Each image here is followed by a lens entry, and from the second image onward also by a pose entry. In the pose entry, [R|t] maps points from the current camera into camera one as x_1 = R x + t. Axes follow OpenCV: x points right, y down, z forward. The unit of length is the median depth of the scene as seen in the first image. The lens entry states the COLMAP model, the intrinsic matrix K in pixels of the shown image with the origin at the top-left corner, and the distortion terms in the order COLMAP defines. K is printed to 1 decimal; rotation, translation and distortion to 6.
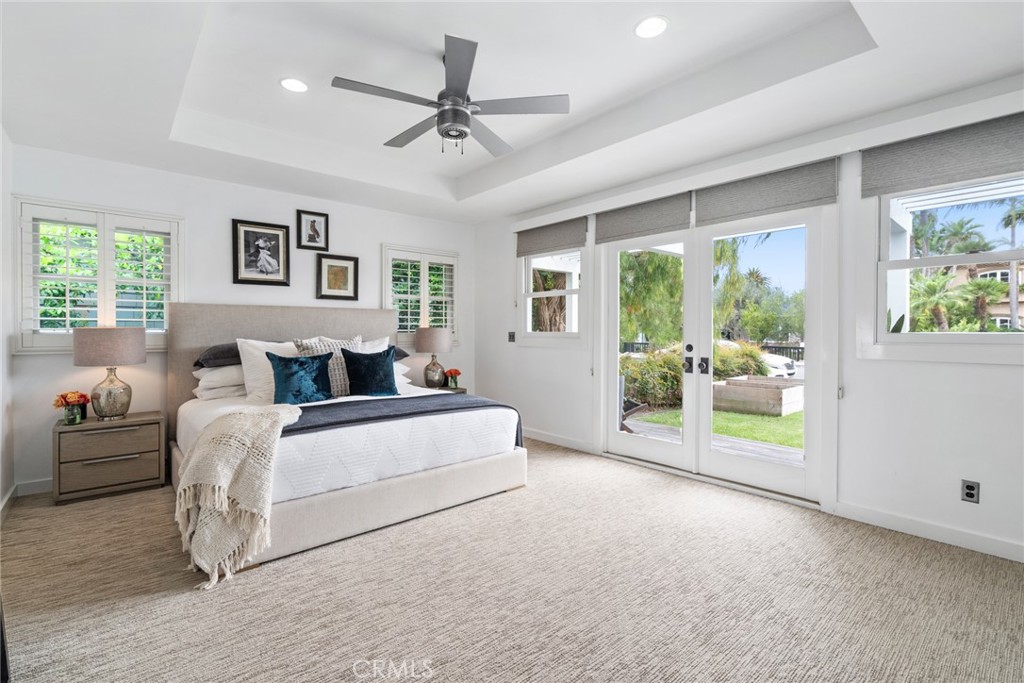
lens RADIAL K [[467.5, 0, 508.8], [0, 467.5, 338.9], [0, 0, 1]] dist [0.000920, 0.001378]
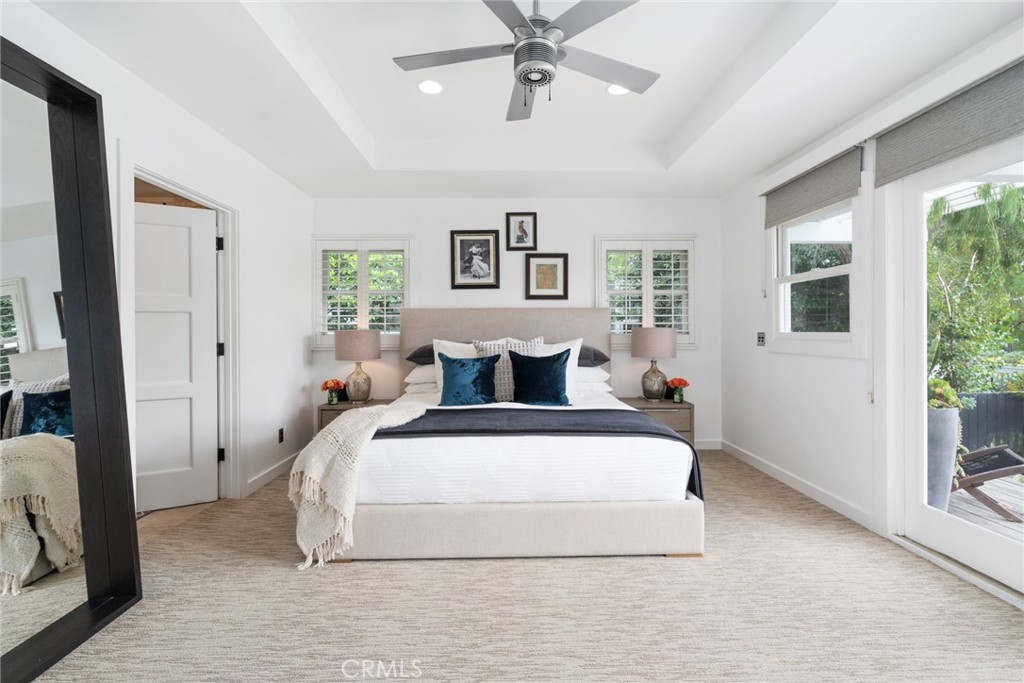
lens RADIAL K [[467.5, 0, 512.7], [0, 467.5, 335.2], [0, 0, 1]] dist [0.000920, 0.001378]
pose [[0.768348, 0.001101, -0.640031, 0.252655], [-0.006407, 0.999962, -0.005971, -0.005084], [0.640000, 0.008689, 0.768326, 0.277535]]
